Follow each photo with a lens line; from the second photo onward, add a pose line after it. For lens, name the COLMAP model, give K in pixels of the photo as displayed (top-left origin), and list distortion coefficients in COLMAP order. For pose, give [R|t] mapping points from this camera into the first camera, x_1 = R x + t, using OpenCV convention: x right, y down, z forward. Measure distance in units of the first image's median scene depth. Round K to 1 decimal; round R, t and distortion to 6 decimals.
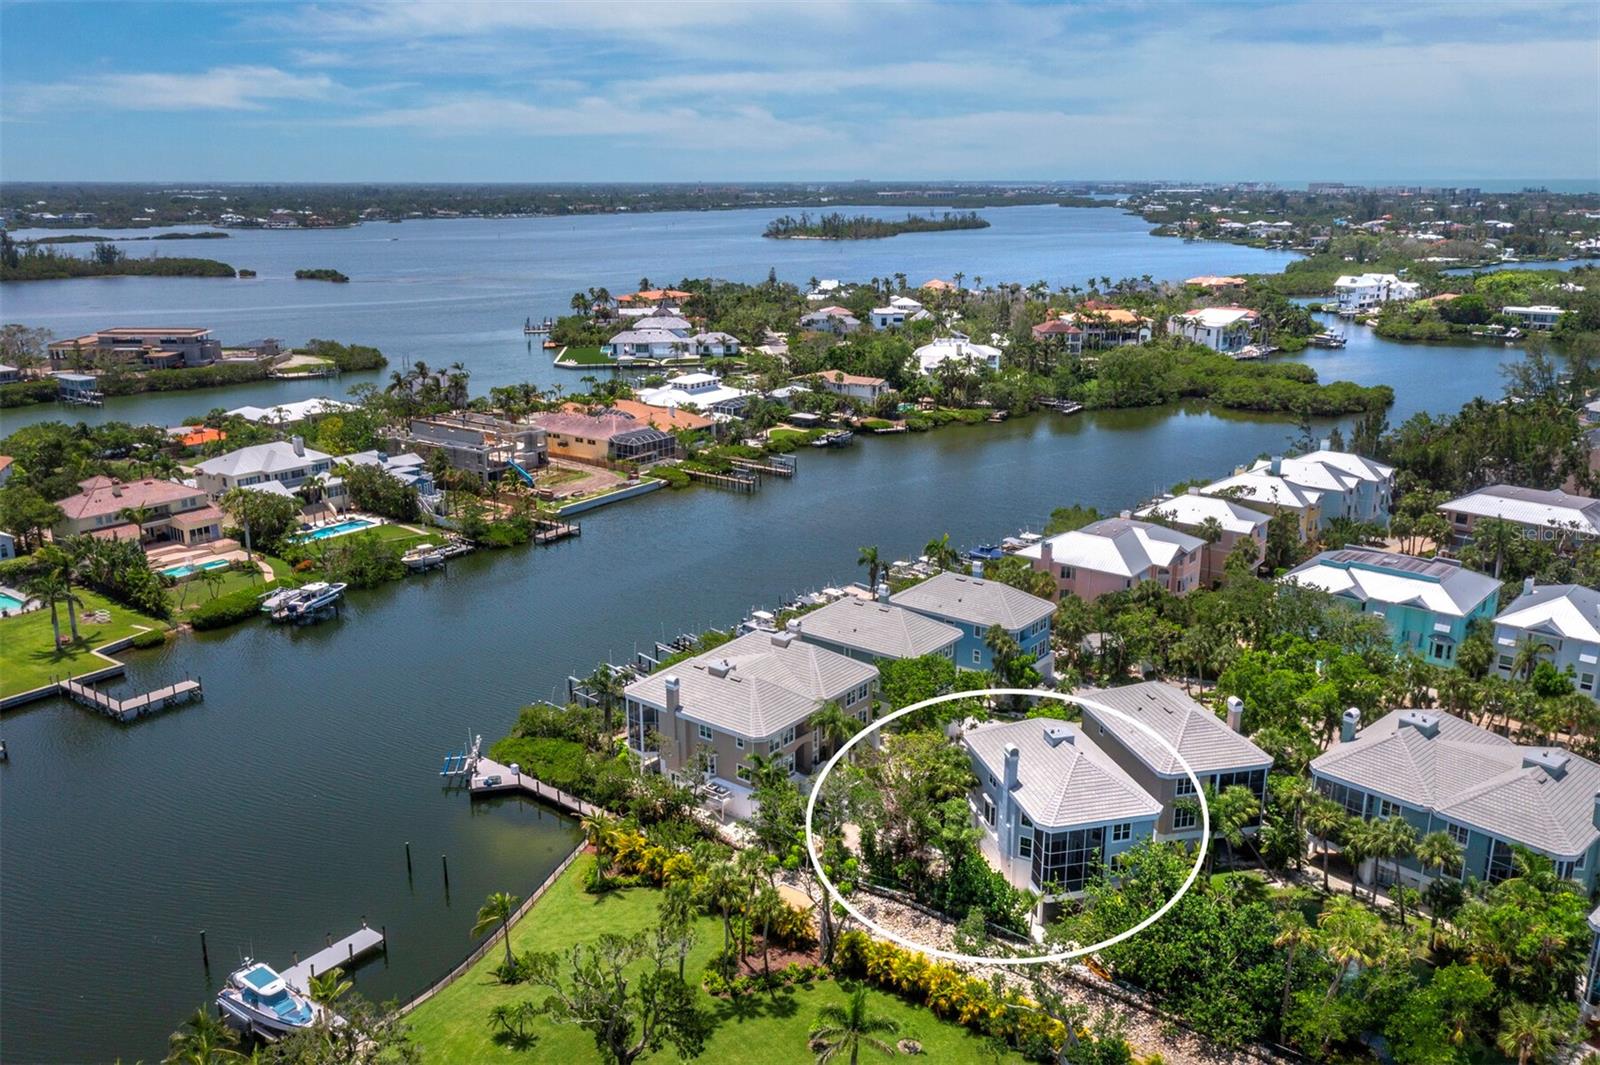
lens RADIAL K [[1261.1, 0, 800.0], [0, 1261.1, 532.5], [0, 0, 1]] dist [-0.005815, 0.039912]
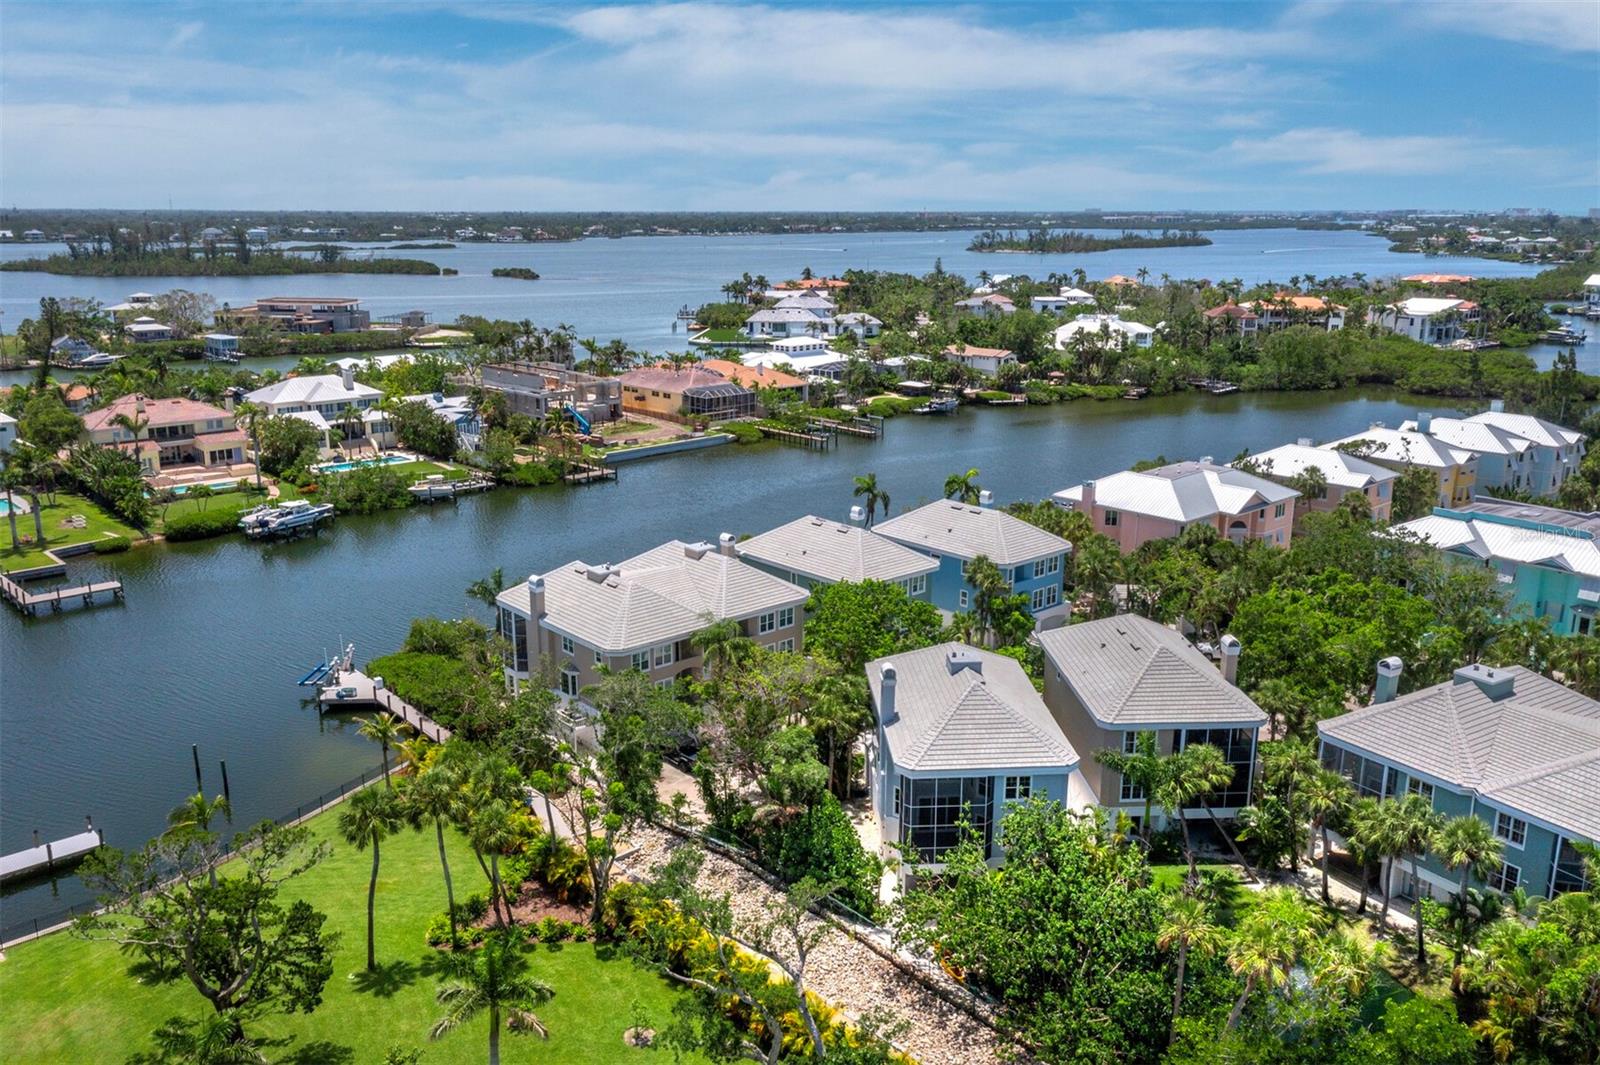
lens RADIAL K [[1261.1, 0, 800.0], [0, 1261.1, 532.5], [0, 0, 1]] dist [-0.005815, 0.039912]
pose [[0.984297, 0.046195, -0.170369, 0.093112], [-0.050144, 0.998562, -0.018950, 0.041133], [0.169249, 0.027195, 0.985198, 0.094743]]
